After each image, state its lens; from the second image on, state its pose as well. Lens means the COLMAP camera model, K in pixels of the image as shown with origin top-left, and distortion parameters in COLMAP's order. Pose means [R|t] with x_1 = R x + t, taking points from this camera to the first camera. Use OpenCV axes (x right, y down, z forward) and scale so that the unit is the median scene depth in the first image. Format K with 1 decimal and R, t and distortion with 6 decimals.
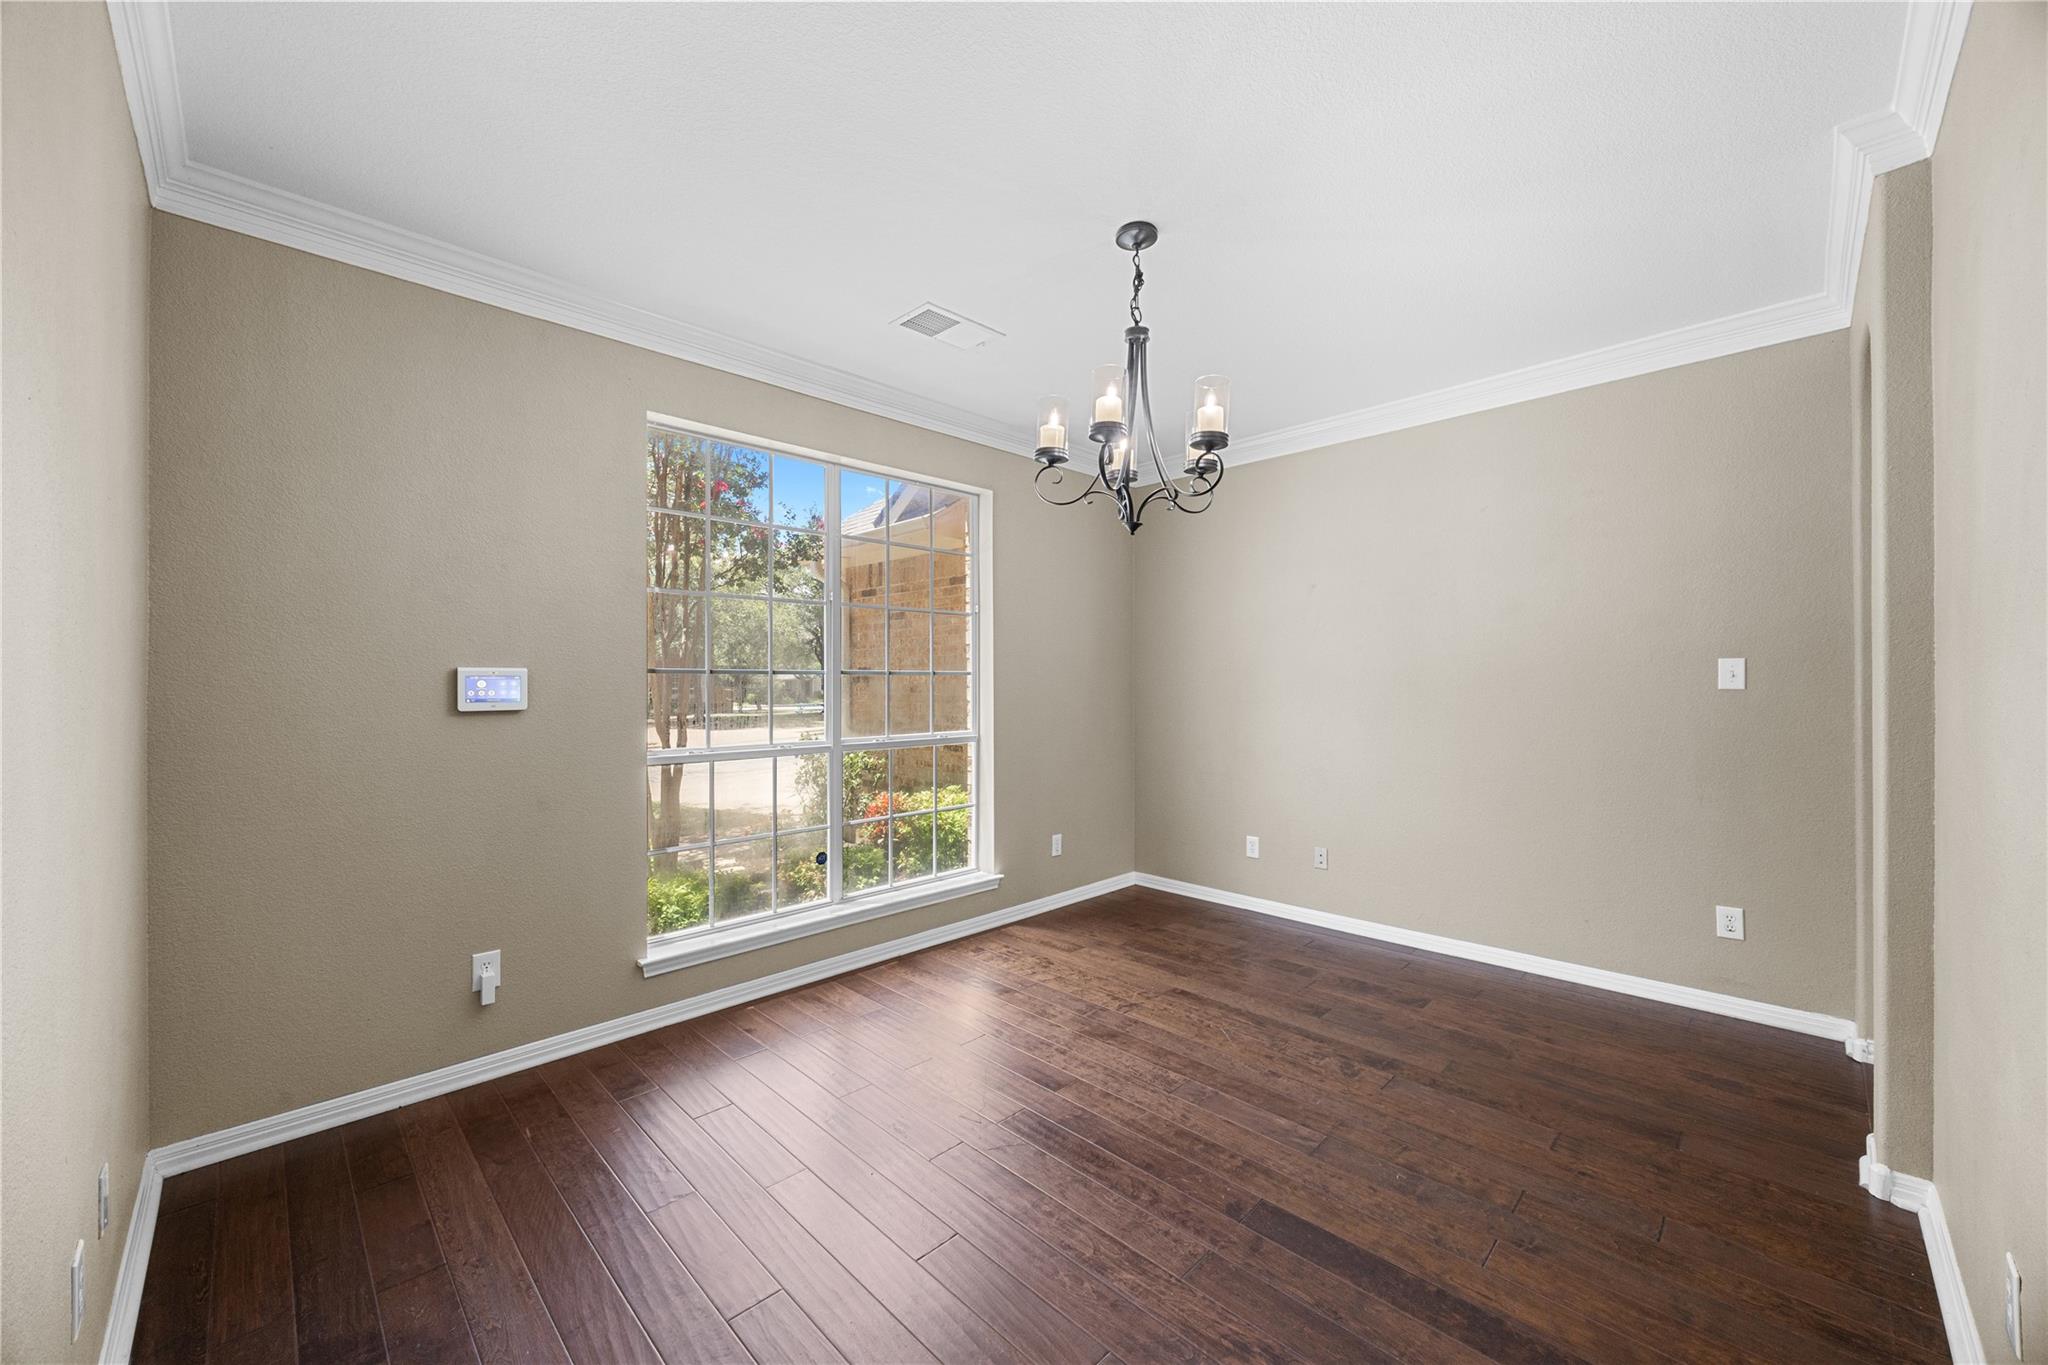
lens RADIAL K [[786.7, 0, 1026.5], [0, 786.7, 685.6], [0, 0, 1]] dist [-0.003276, -0.000061]
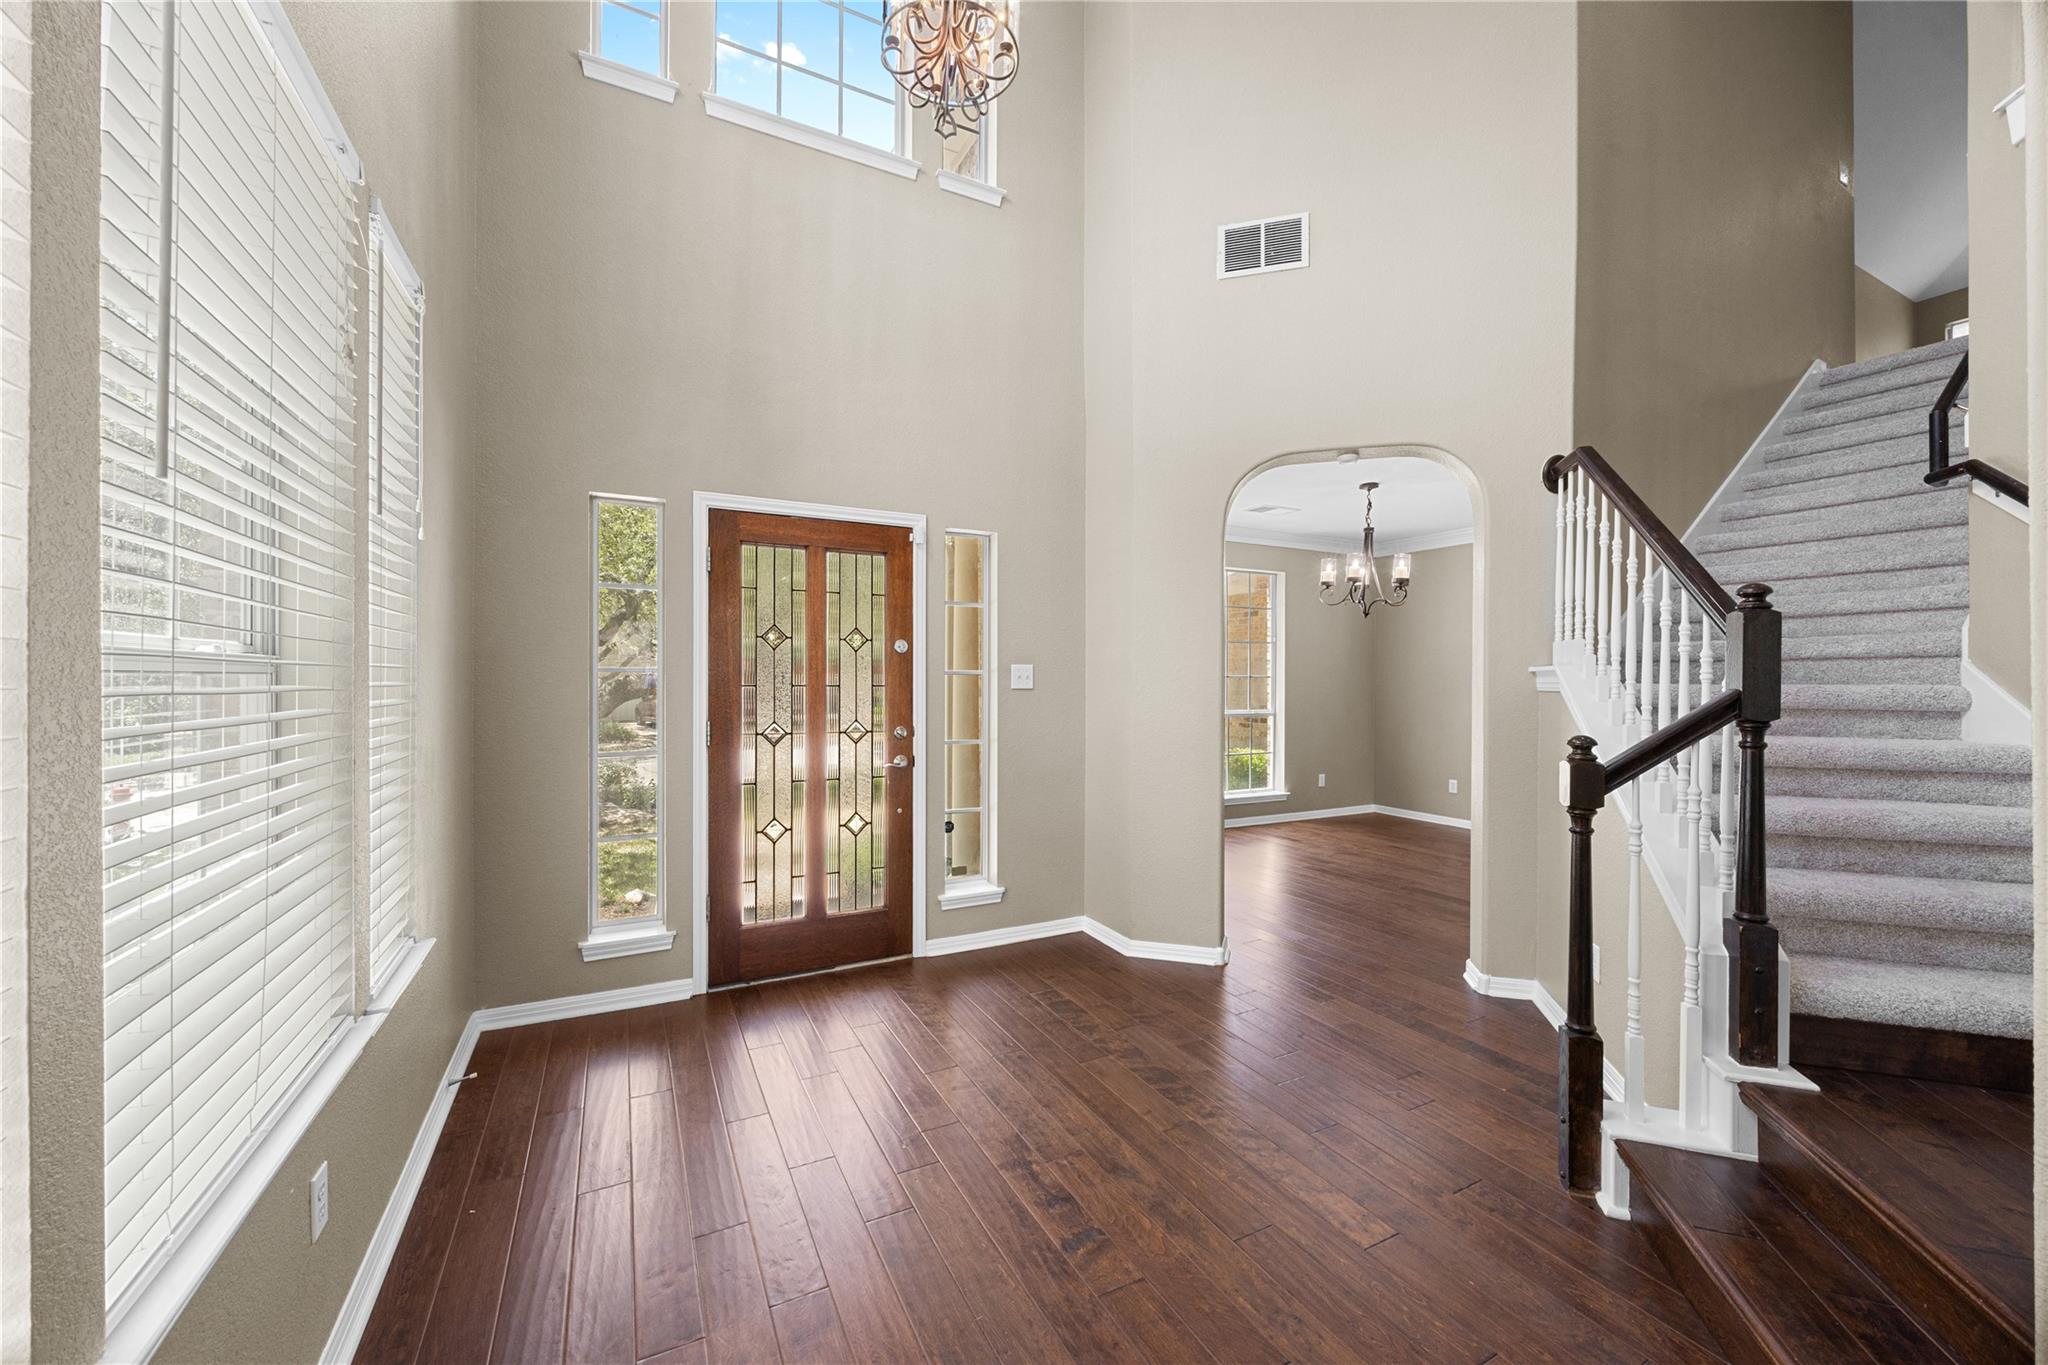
lens RADIAL K [[786.7, 0, 1026.8], [0, 786.7, 681.8], [0, 0, 1]] dist [-0.003276, -0.000061]
pose [[0.955302, 0.006591, -0.295557, -0.071887], [-0.004255, 0.999954, 0.008547, -0.017547], [0.295599, -0.006908, 0.955287, -0.823100]]
